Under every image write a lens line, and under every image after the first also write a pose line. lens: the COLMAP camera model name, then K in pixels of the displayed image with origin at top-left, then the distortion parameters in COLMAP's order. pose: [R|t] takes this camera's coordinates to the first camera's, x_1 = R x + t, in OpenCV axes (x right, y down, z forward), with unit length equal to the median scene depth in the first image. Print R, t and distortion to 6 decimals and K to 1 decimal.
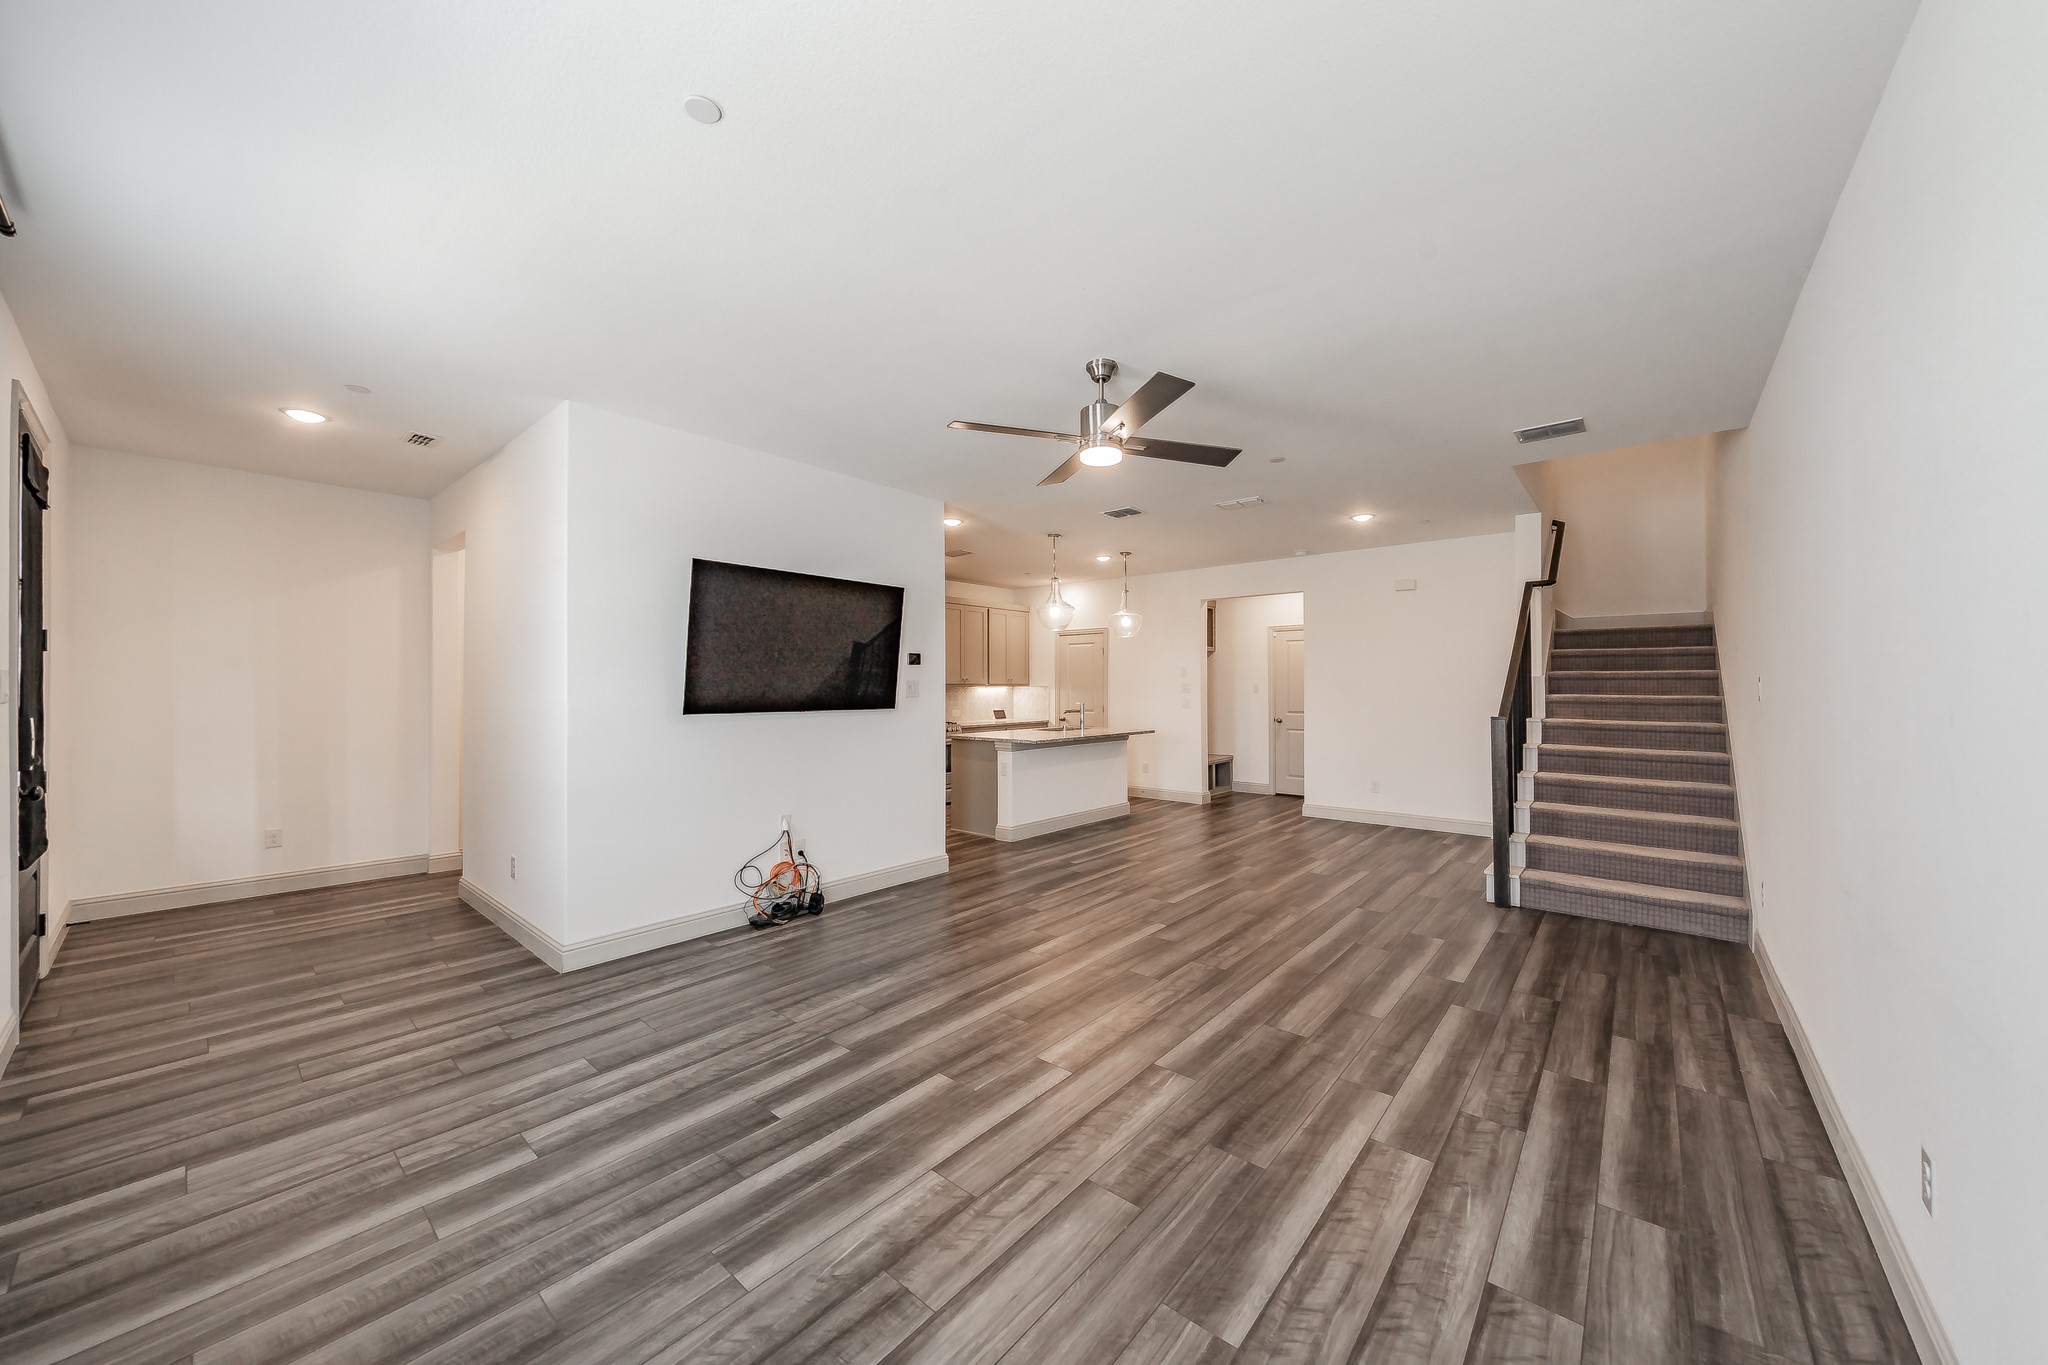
lens RADIAL K [[758.5, 0, 987.6], [0, 758.5, 672.5], [0, 0, 1]] dist [-0.003389, 0.000184]
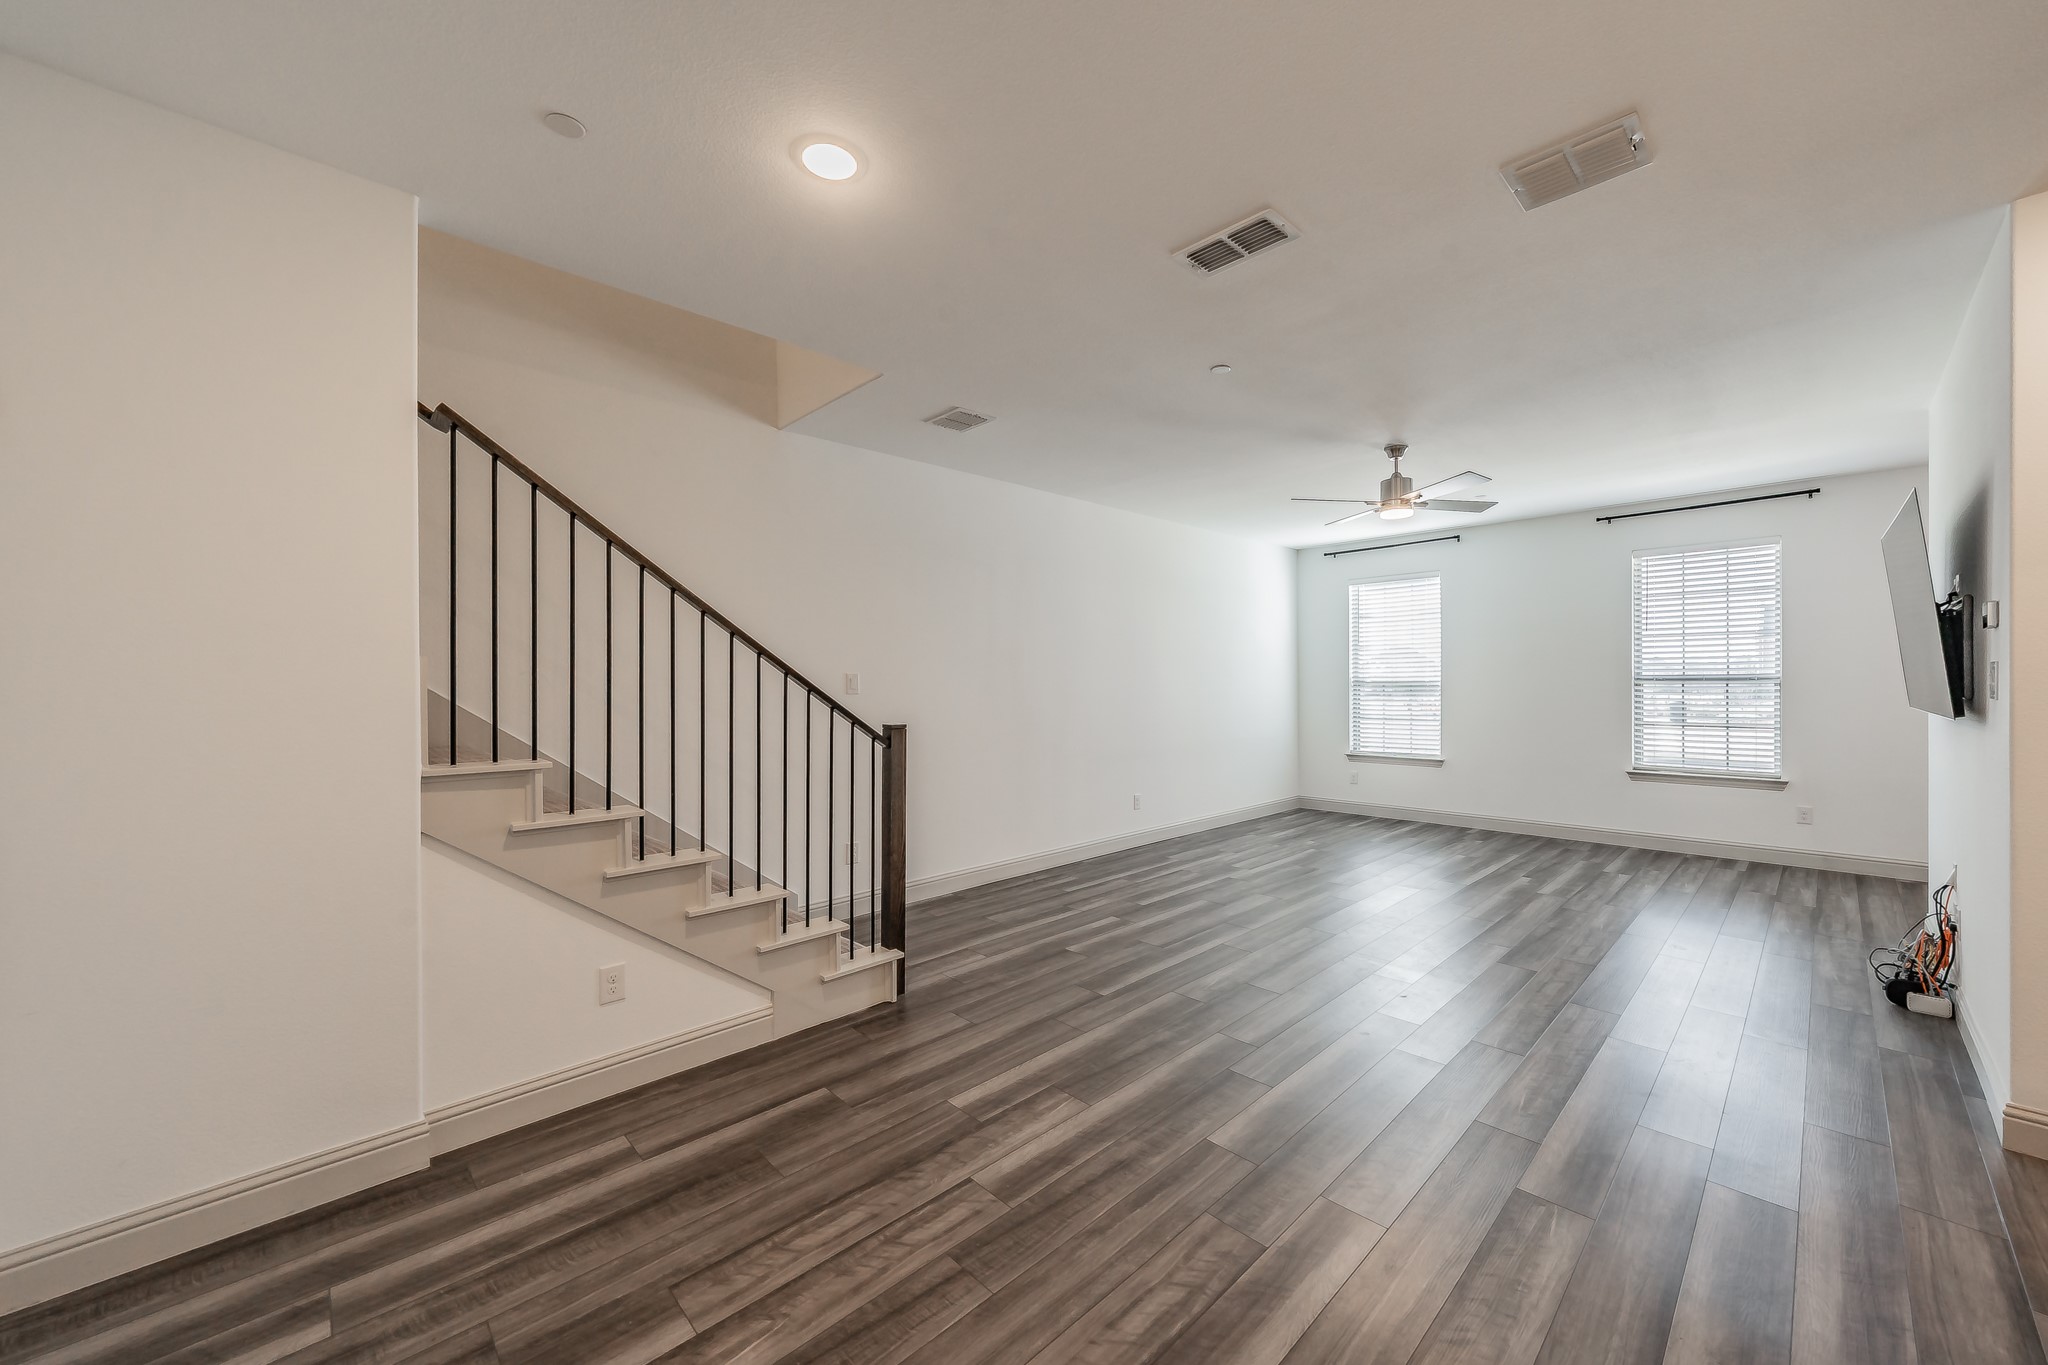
lens RADIAL K [[758.5, 0, 1018.1], [0, 758.5, 695.6], [0, 0, 1]] dist [-0.003389, 0.000184]
pose [[-0.996187, 0.002553, 0.087212, 0.700969], [0.002586, 0.999997, 0.000268, 0.043663], [-0.087211, 0.000492, -0.996190, 2.363464]]
